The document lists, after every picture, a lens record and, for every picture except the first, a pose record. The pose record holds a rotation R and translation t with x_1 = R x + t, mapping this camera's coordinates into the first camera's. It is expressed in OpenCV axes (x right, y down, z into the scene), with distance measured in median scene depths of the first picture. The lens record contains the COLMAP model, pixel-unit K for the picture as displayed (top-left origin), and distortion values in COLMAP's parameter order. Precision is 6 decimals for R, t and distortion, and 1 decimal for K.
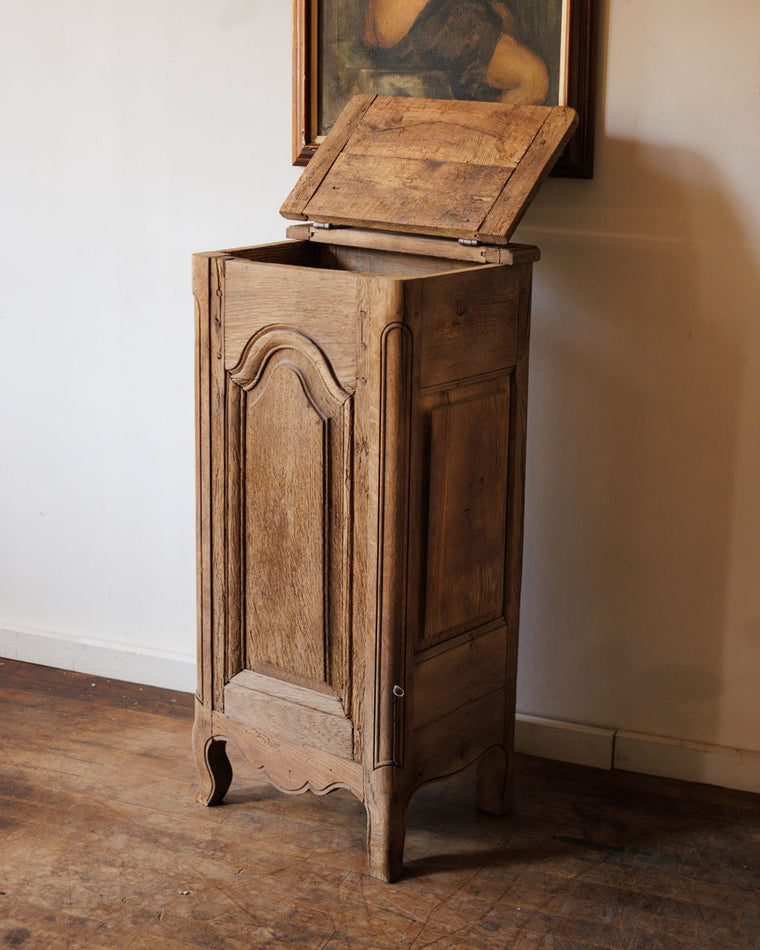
lens RADIAL K [[1495.0, 0, 380.7], [0, 1495.0, 392.9], [0, 0, 1]] dist [-0.021558, -0.039355]
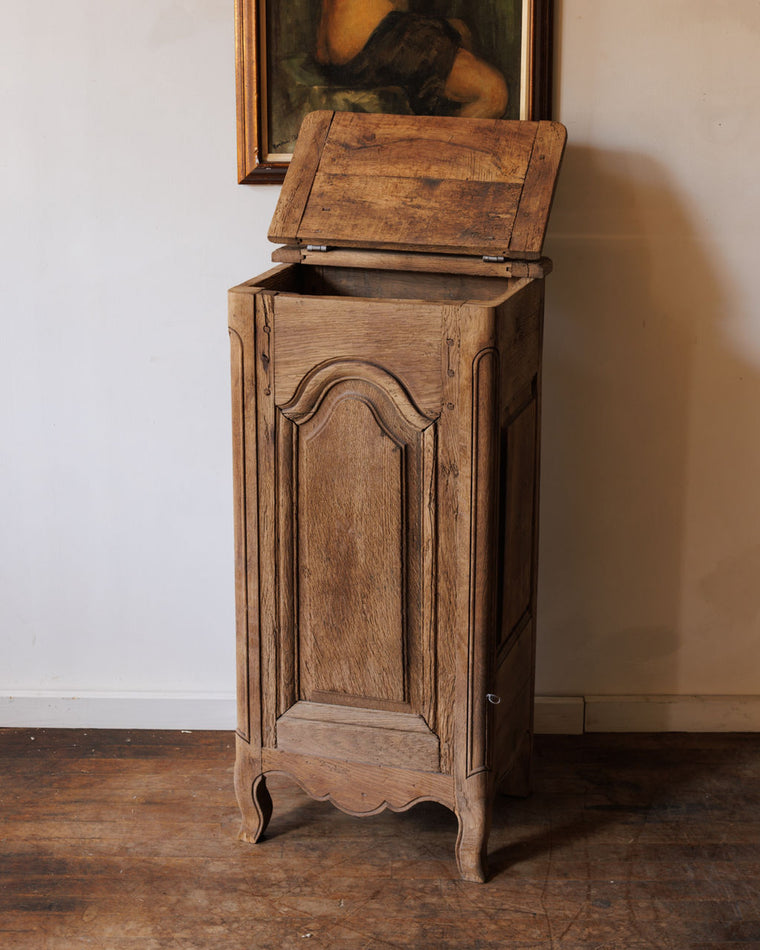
lens RADIAL K [[1517.9, 0, 339.8], [0, 1517.9, 357.9], [0, 0, 1]] dist [-0.021537, -0.033835]
pose [[0.942197, -0.095543, 0.321149, -0.382549], [0.089940, 0.995424, 0.032271, -0.075270], [-0.322763, -0.001521, 0.946479, 0.038166]]
